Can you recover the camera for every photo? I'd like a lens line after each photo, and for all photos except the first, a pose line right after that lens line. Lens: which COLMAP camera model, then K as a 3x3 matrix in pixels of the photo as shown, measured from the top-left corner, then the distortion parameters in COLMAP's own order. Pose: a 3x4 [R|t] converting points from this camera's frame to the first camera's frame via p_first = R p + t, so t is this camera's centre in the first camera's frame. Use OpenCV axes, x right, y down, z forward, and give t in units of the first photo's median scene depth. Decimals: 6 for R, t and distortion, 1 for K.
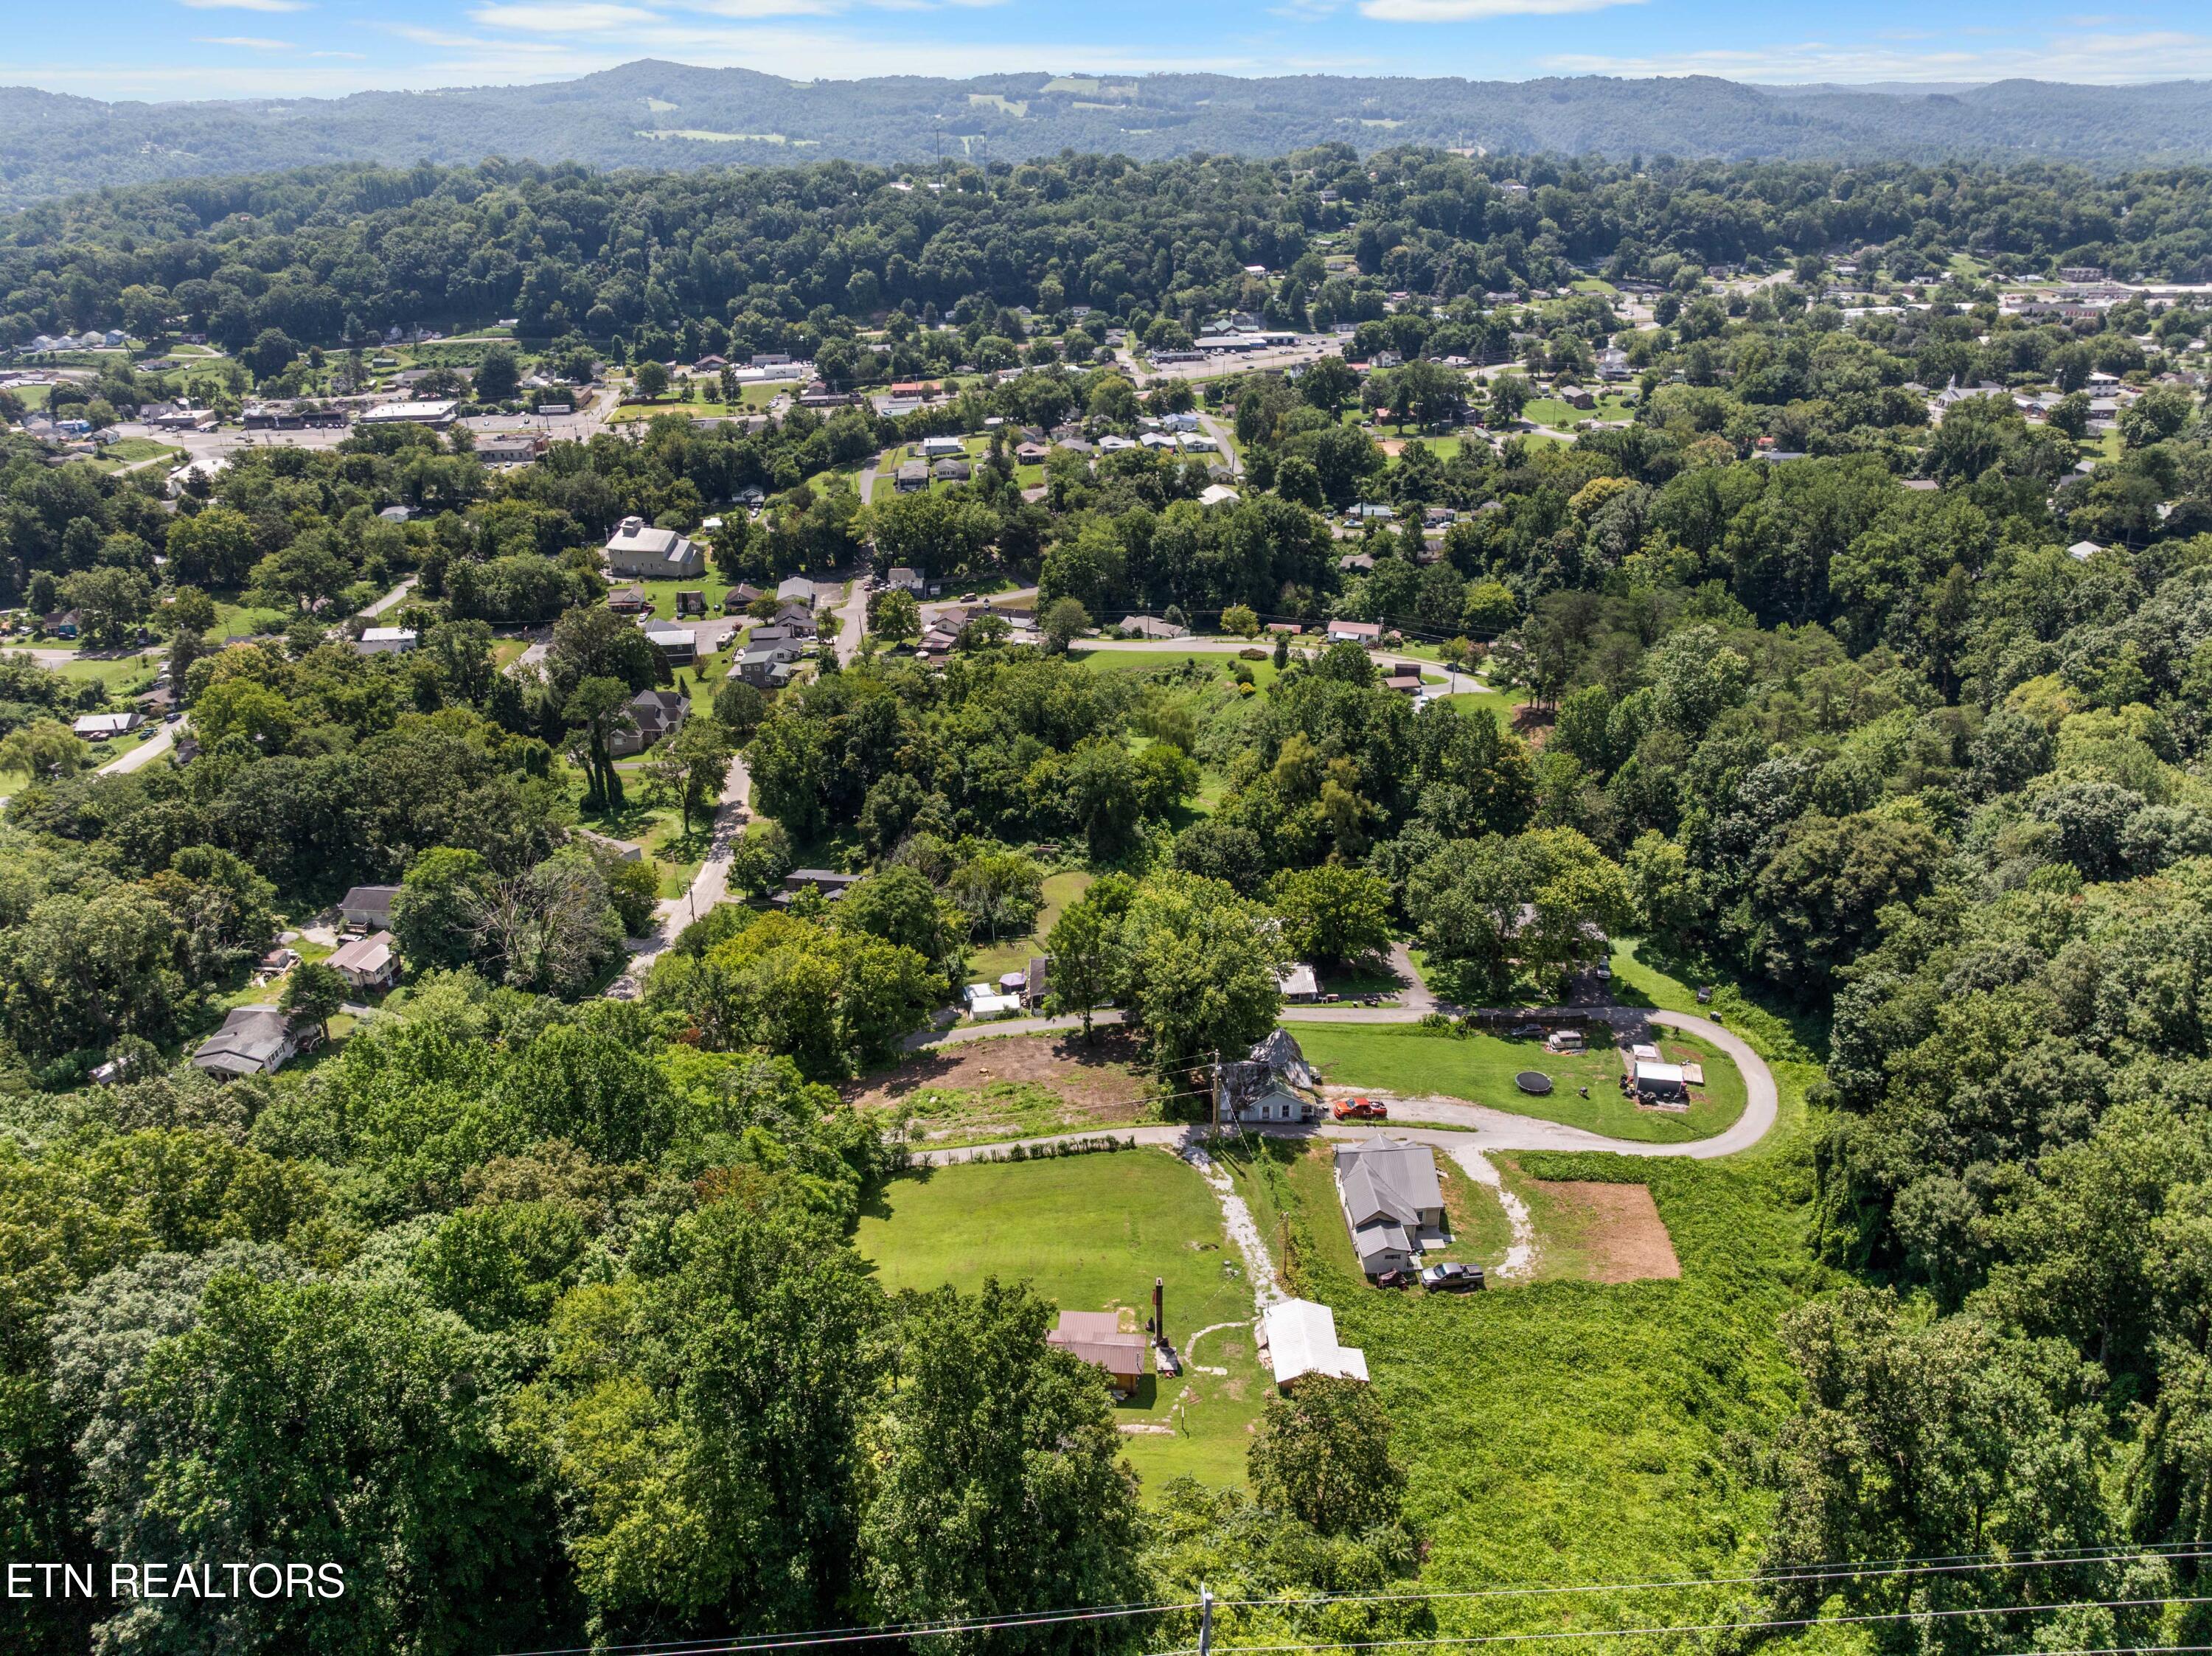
lens RADIAL K [[1556.5, 0, 1111.3], [0, 1556.5, 827.2], [0, 0, 1]] dist [-0.035612, -0.008440]
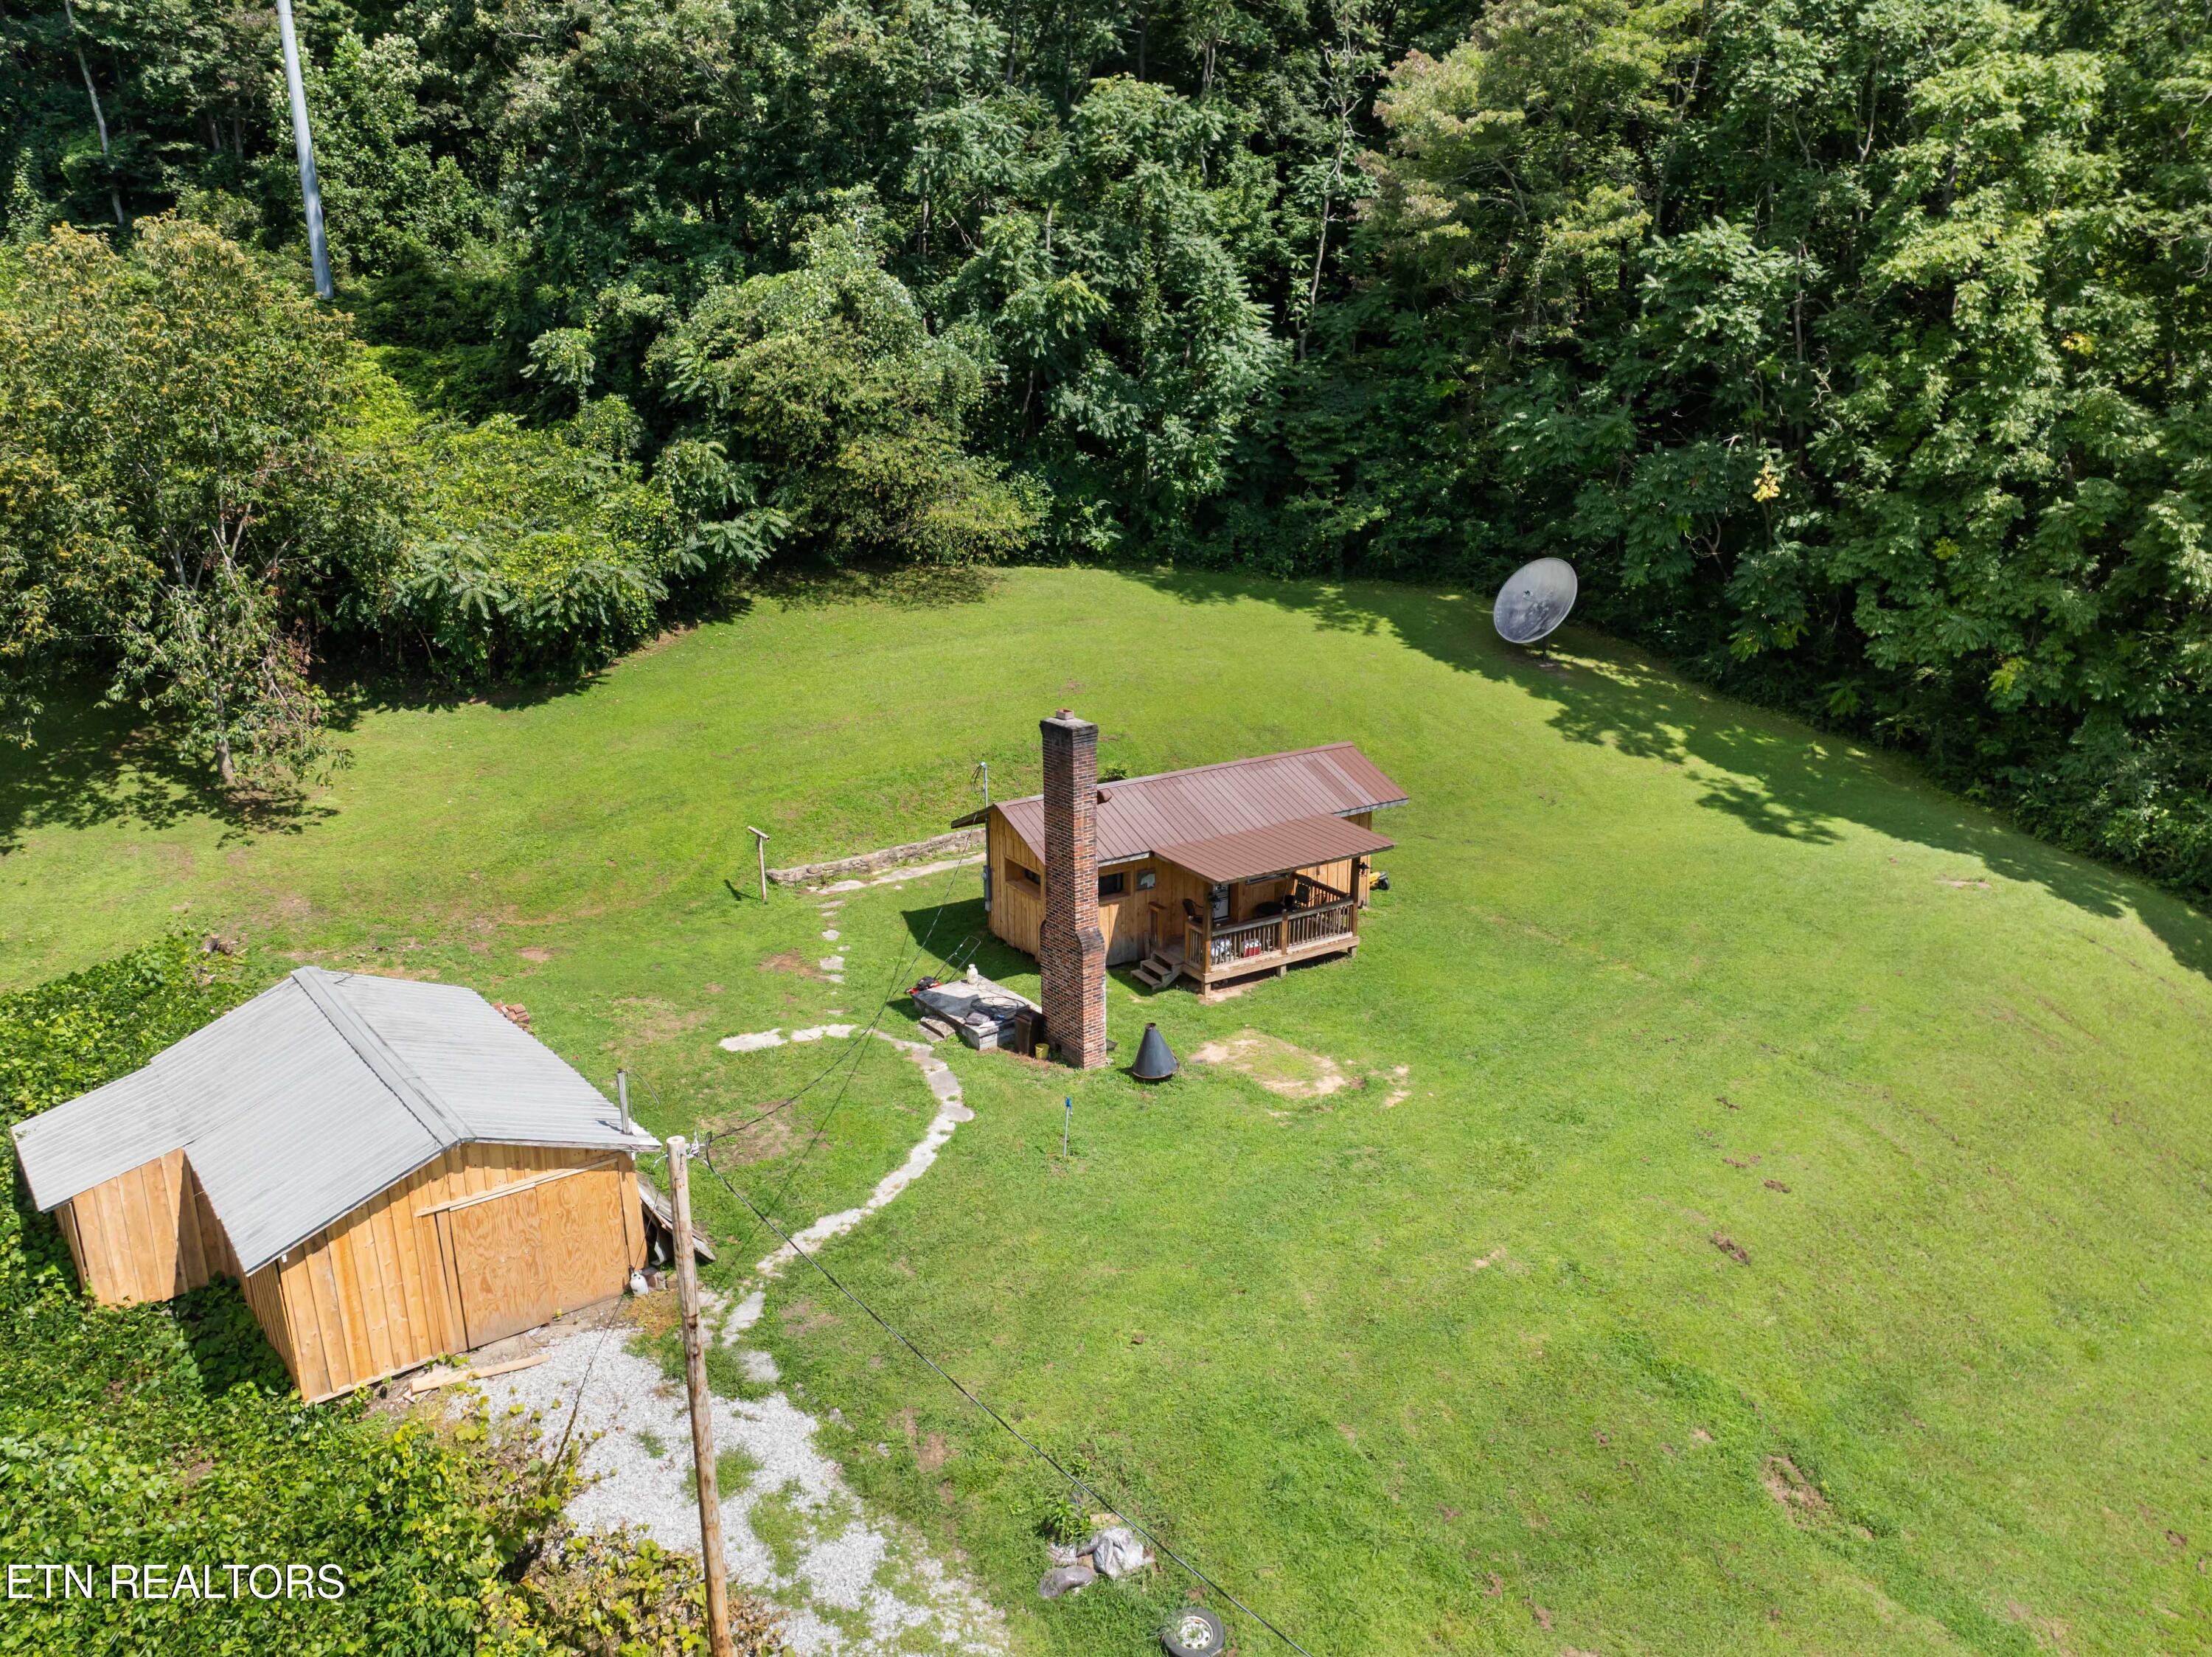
lens RADIAL K [[1629.3, 0, 1094.7], [0, 1629.3, 816.3], [0, 0, 1]] dist [-0.033202, -0.007941]
pose [[-0.802242, 0.177180, -0.570102, 0.059525], [-0.247573, 0.770226, 0.587758, 0.061806], [0.543246, 0.612666, -0.574042, 0.421173]]
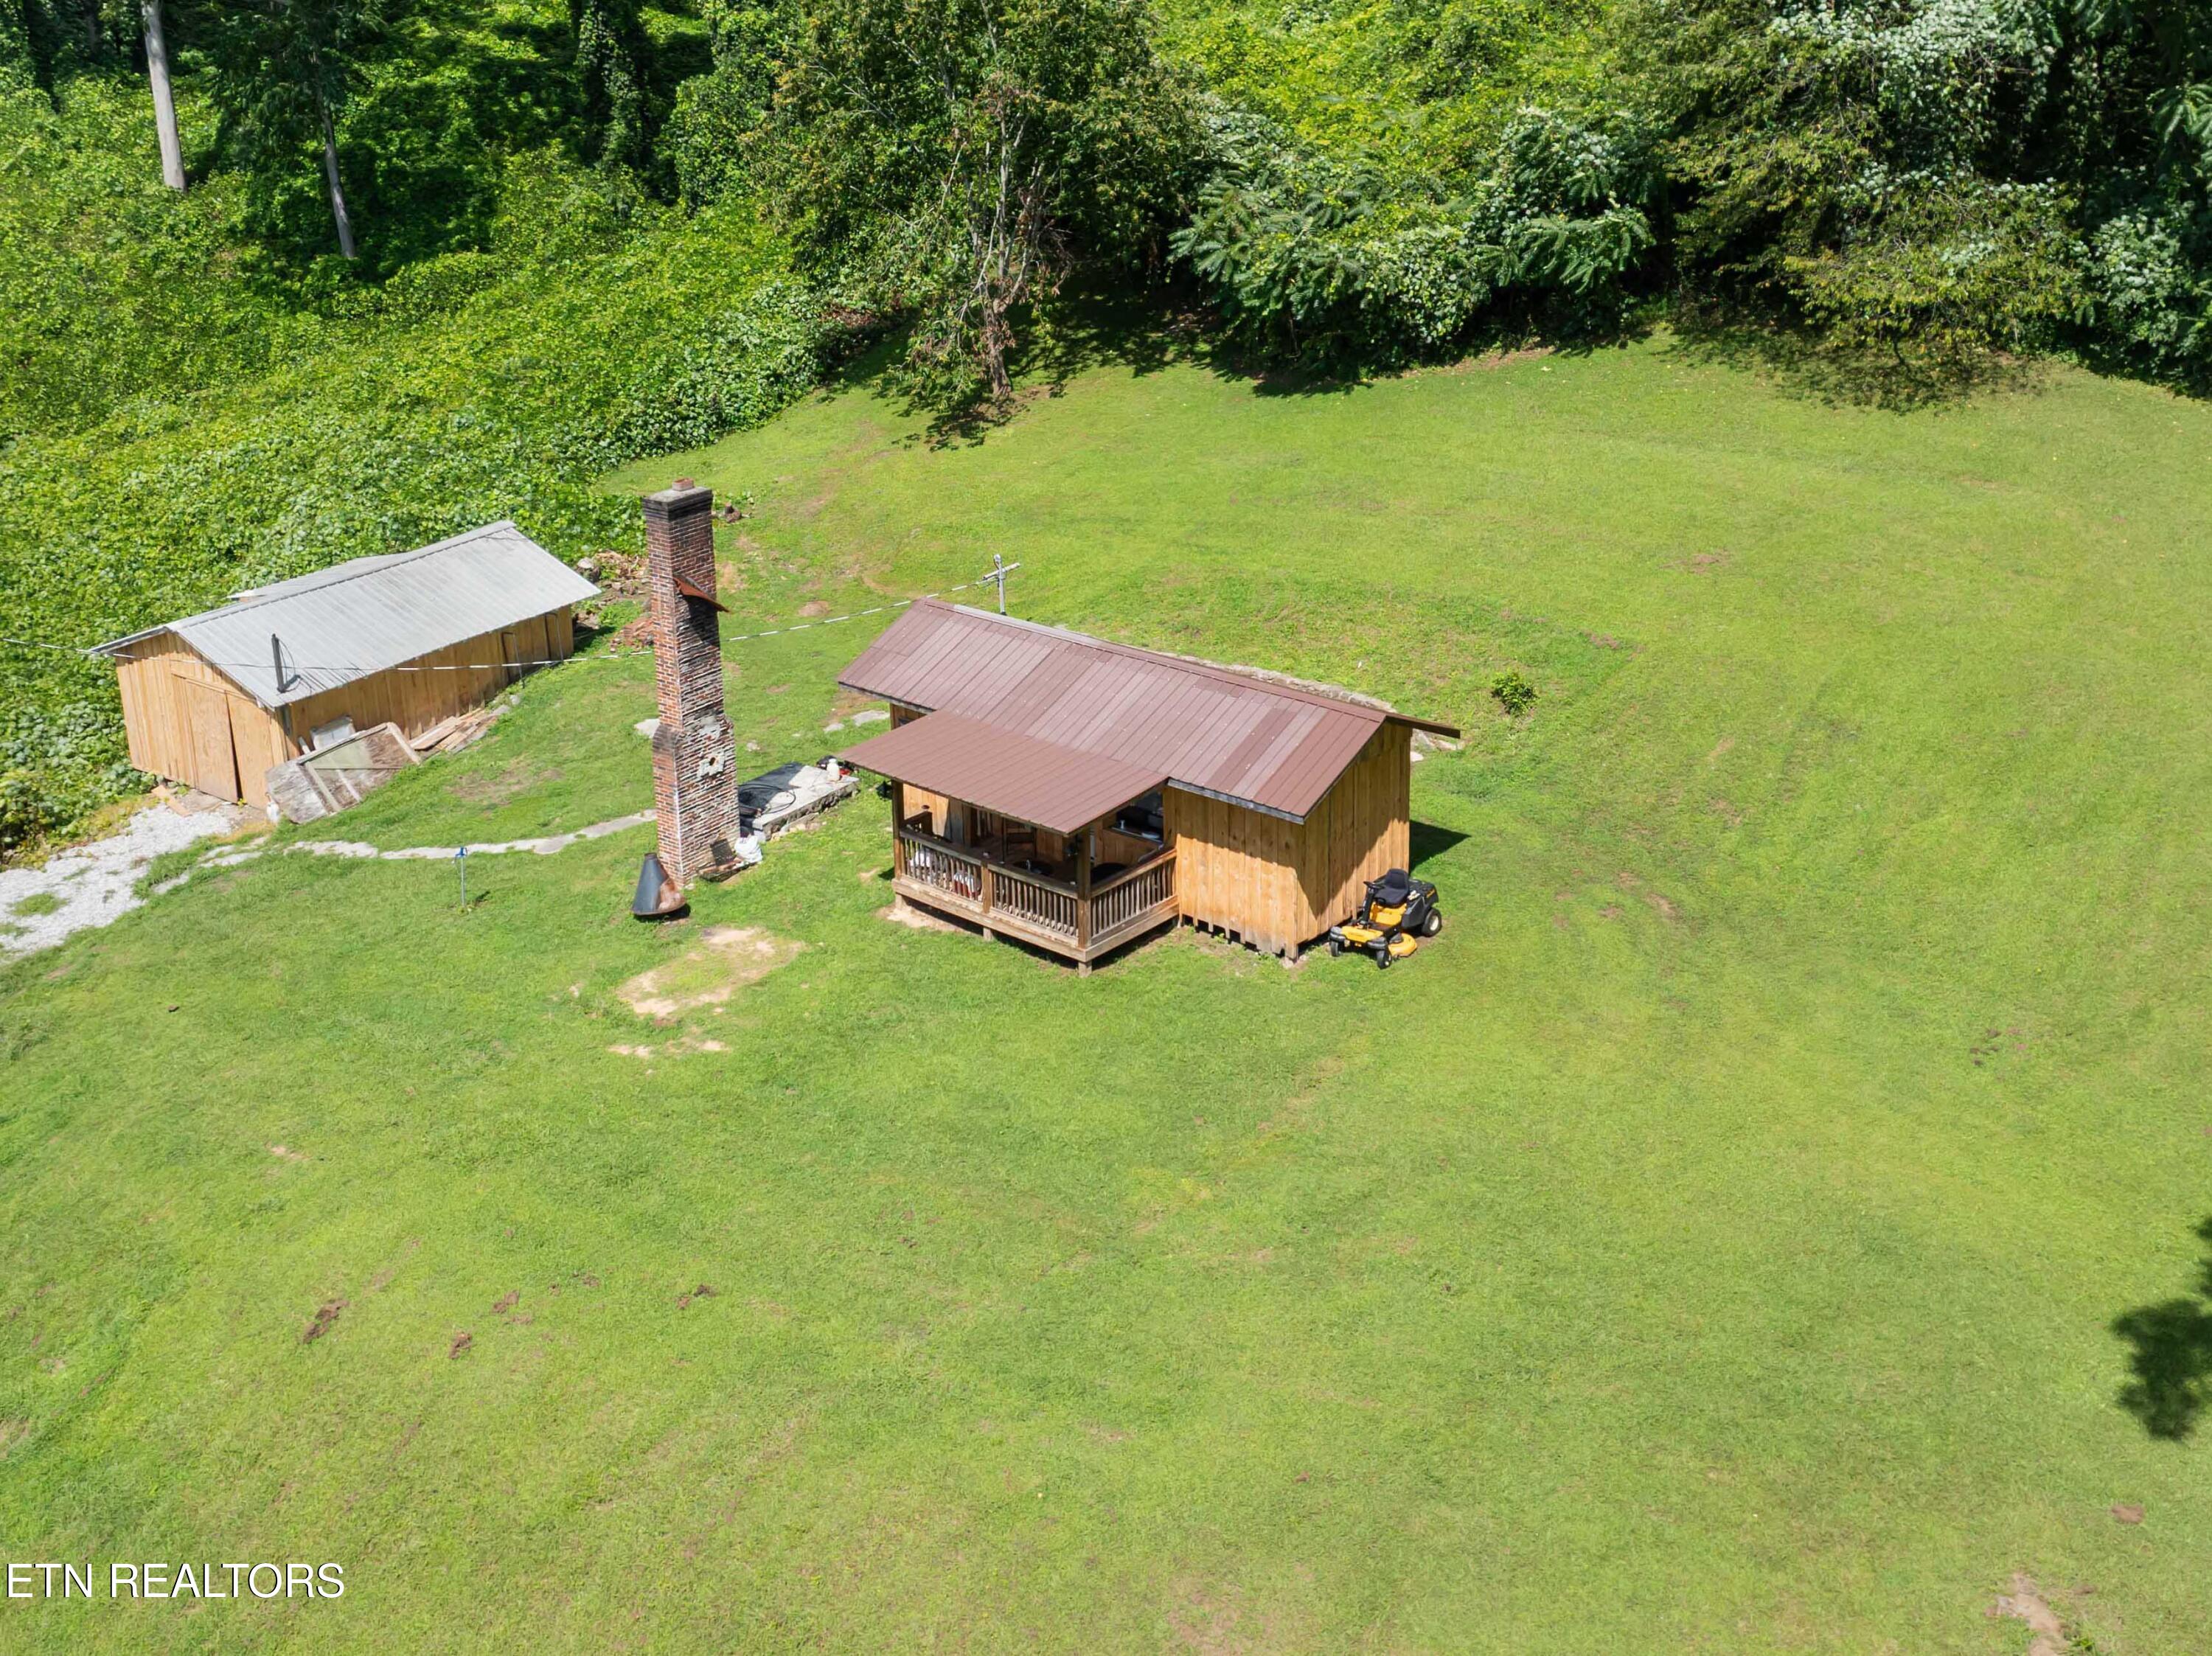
lens RADIAL K [[2398.6, 0, 1150.1], [0, 2398.6, 514.5], [0, 0, 1]] dist [-0.019230, -0.054679]
pose [[-0.814720, -0.138808, 0.562995, -0.068803], [0.270066, 0.768353, 0.580257, 0.050520], [-0.513123, 0.624793, -0.588505, 0.423357]]
